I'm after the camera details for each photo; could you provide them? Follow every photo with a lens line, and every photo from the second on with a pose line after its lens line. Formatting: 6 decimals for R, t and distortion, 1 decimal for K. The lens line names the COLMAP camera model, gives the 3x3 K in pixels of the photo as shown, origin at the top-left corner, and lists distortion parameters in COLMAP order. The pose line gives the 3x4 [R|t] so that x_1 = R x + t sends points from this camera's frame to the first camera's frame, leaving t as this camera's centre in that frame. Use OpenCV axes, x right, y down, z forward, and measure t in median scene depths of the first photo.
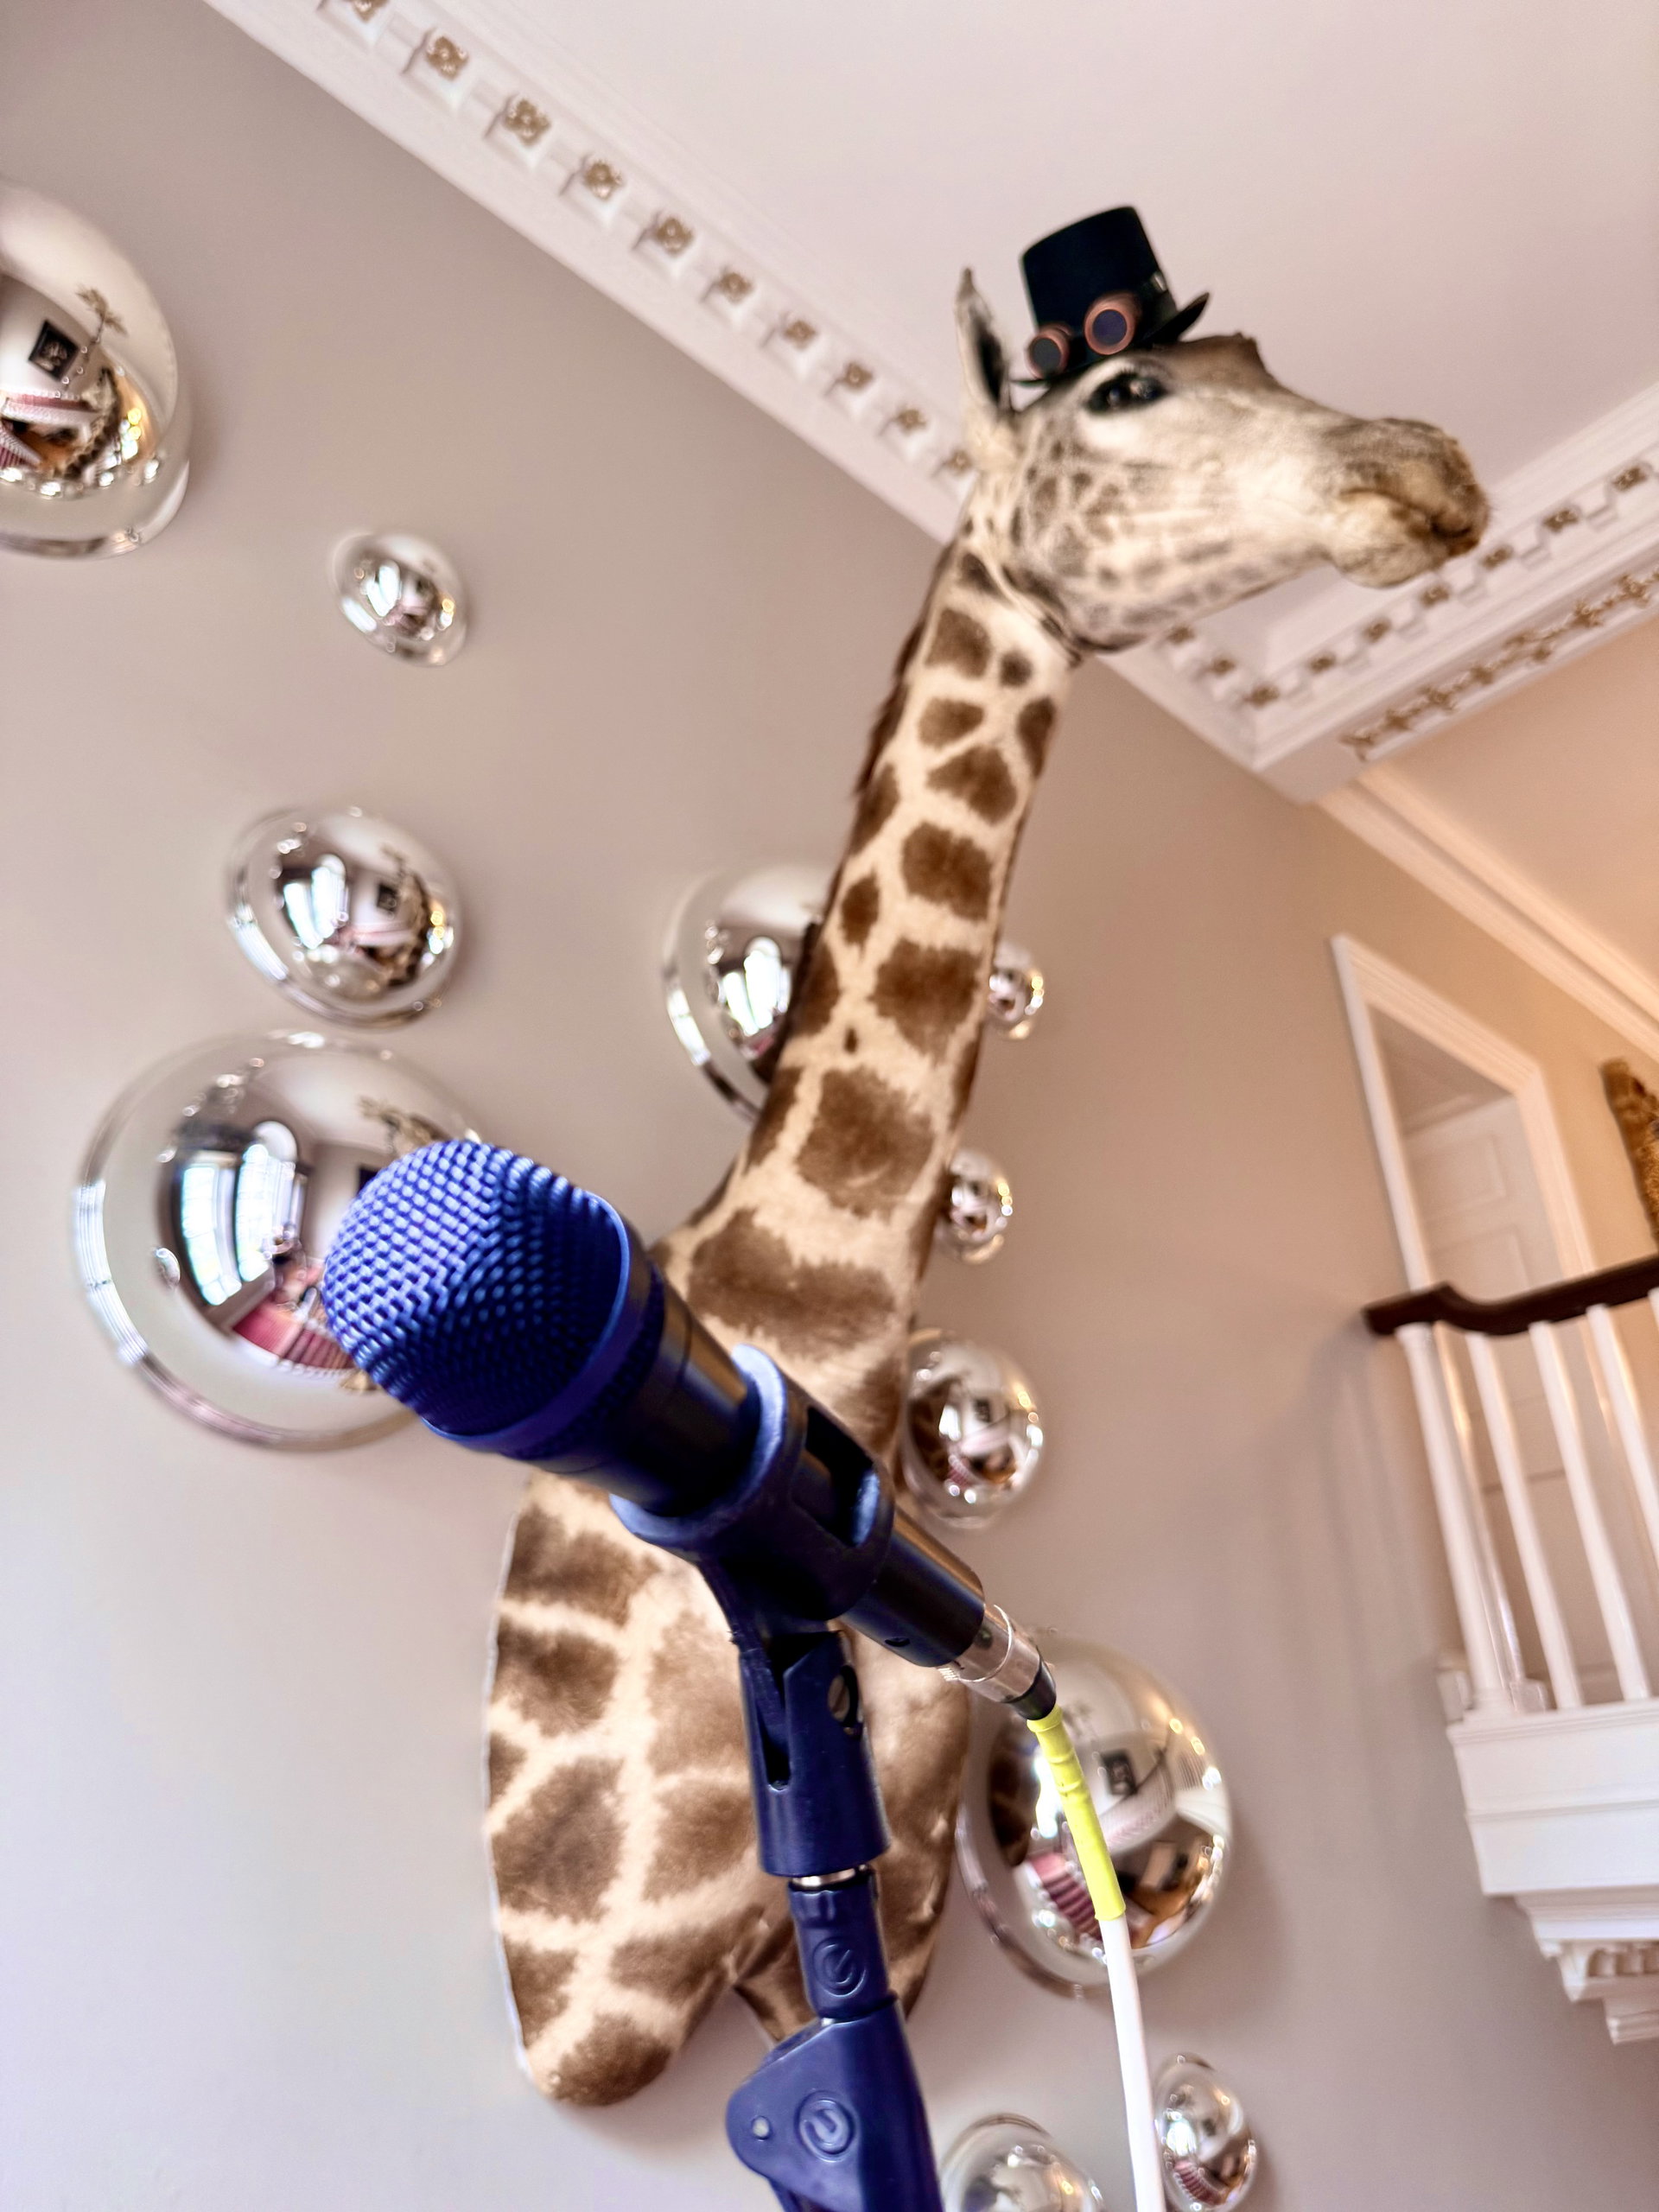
lens RADIAL K [[1576.9, 0, 822.9], [0, 1576.9, 1100.6], [0, 0, 1]] dist [0.016665, -0.038962]
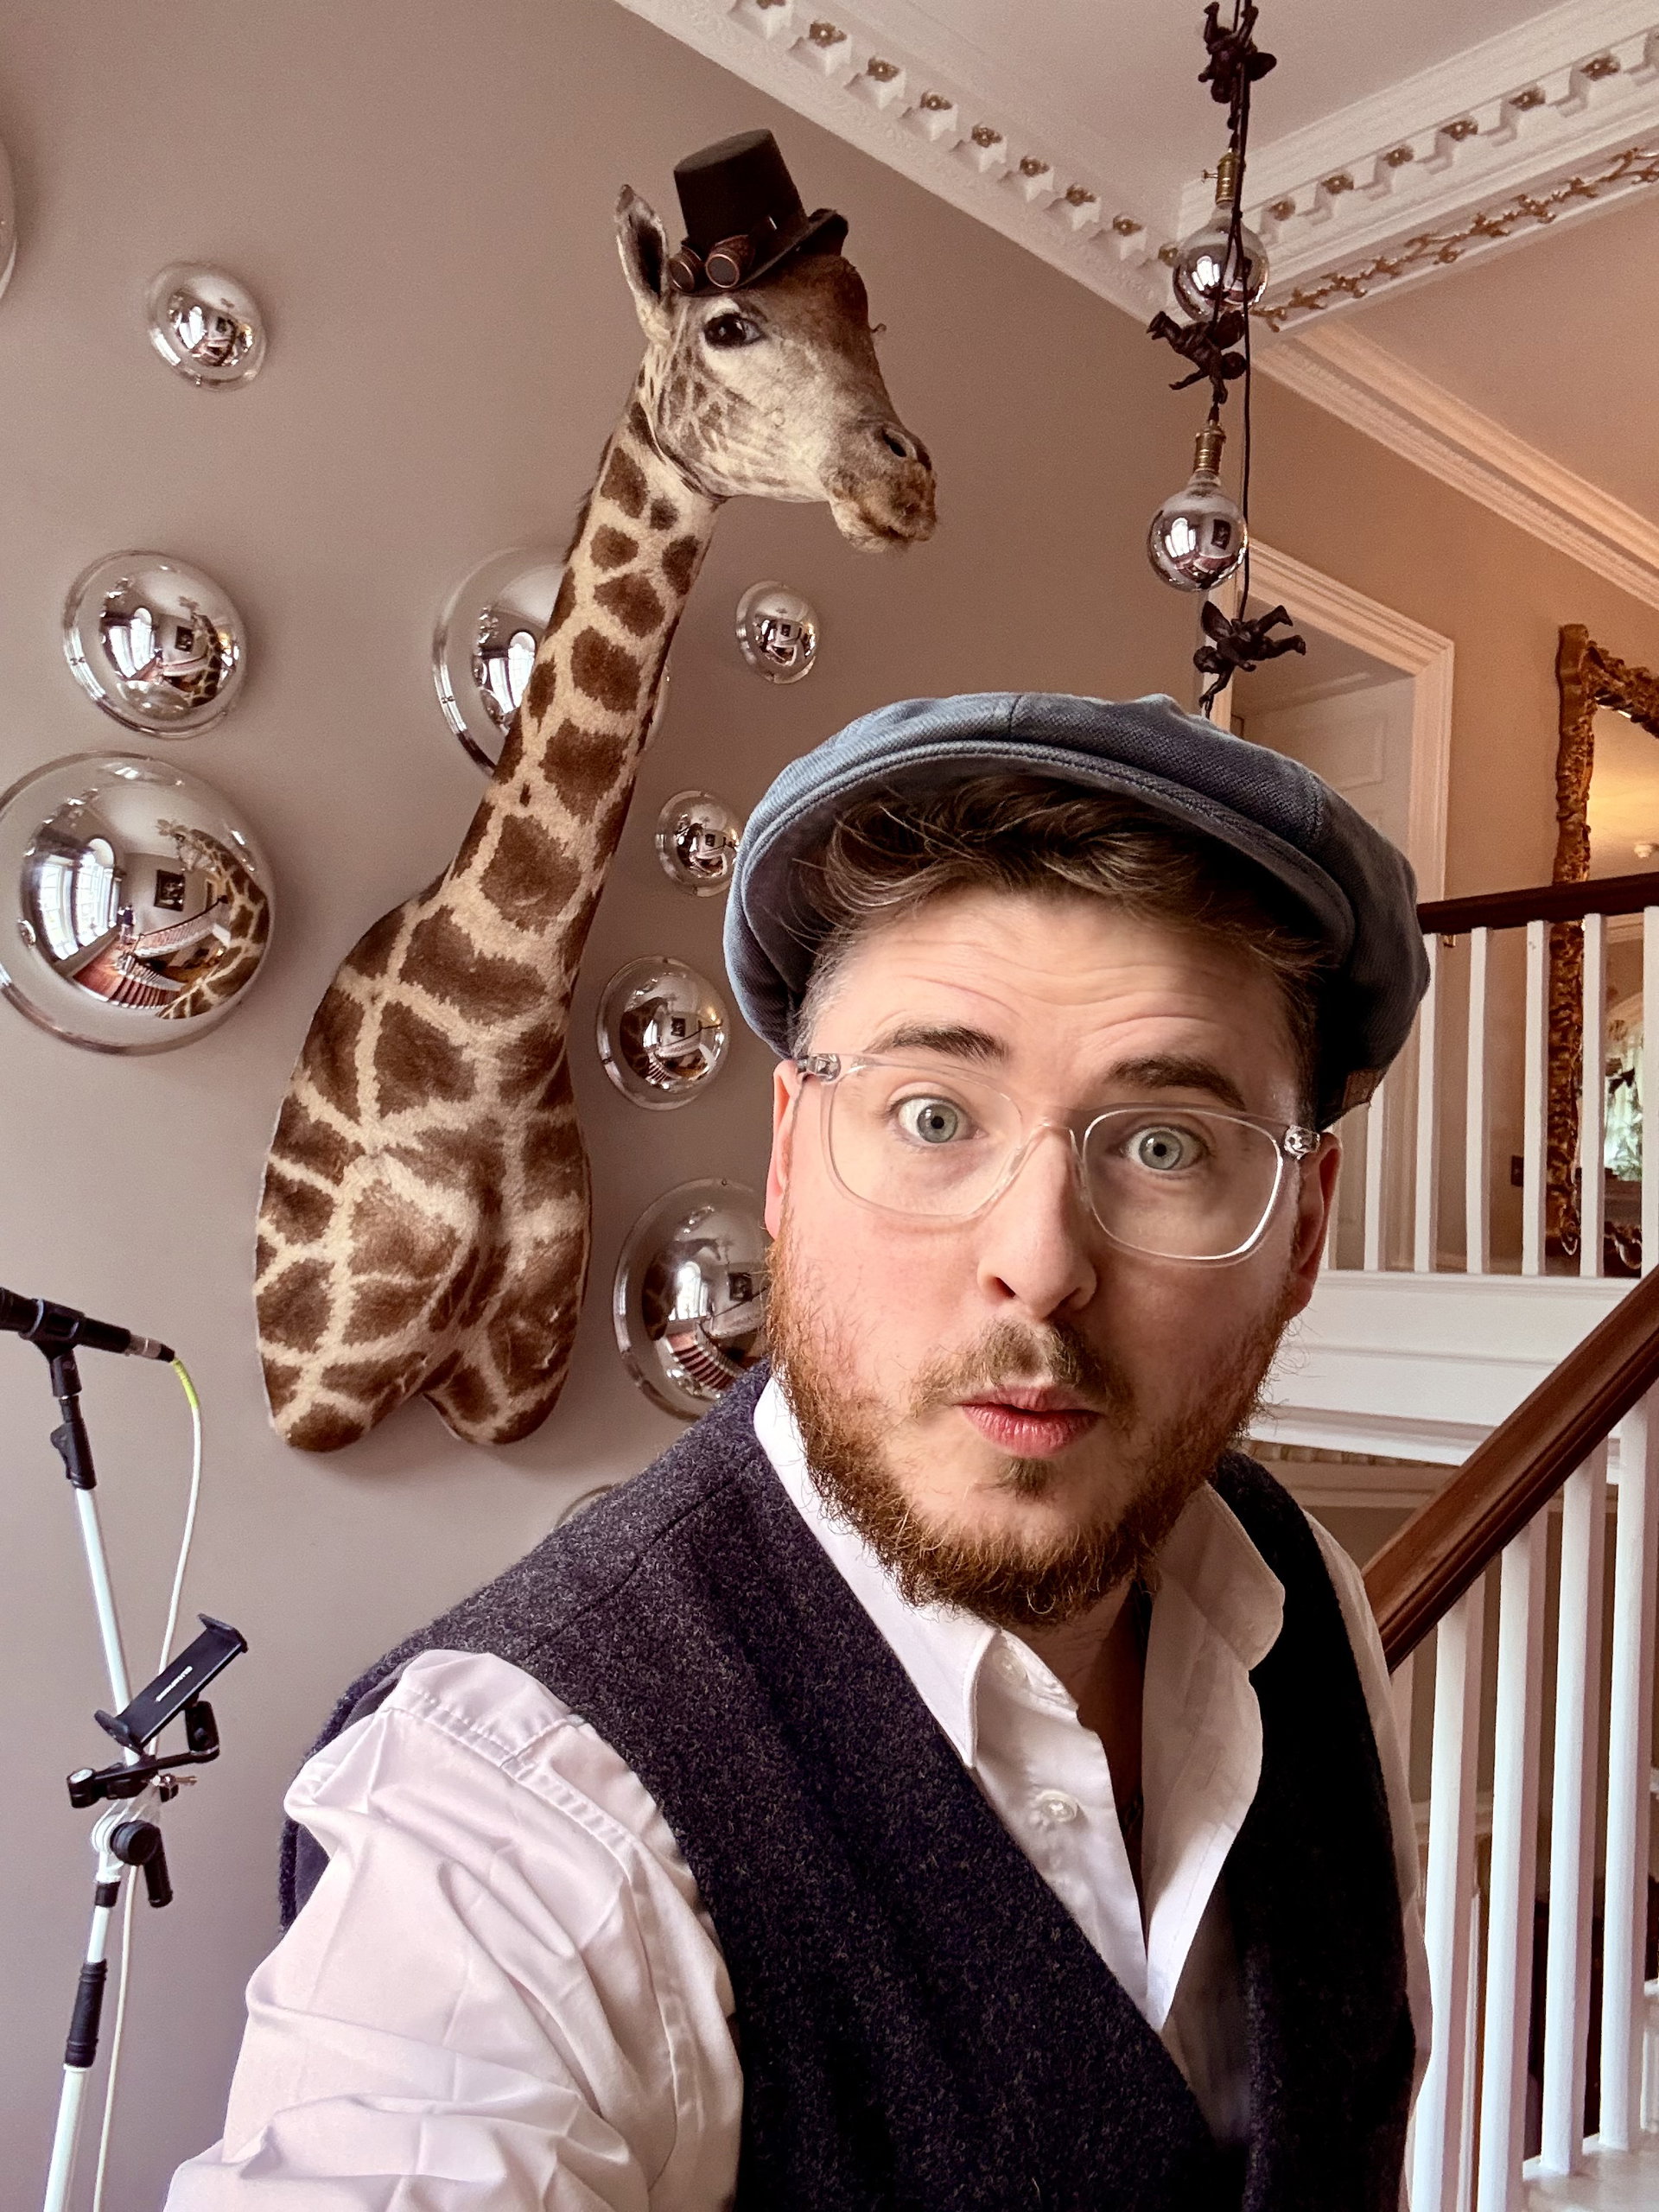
lens RADIAL K [[1943.0, 0, 837.4], [0, 1943.0, 1093.1], [0, 0, 1]] dist [0.107059, -0.110085]
pose [[0.994402, 0.100413, -0.032886, 0.372396], [-0.082454, 0.932078, 0.352749, -0.420809], [0.066073, -0.348063, 0.935140, -0.659931]]
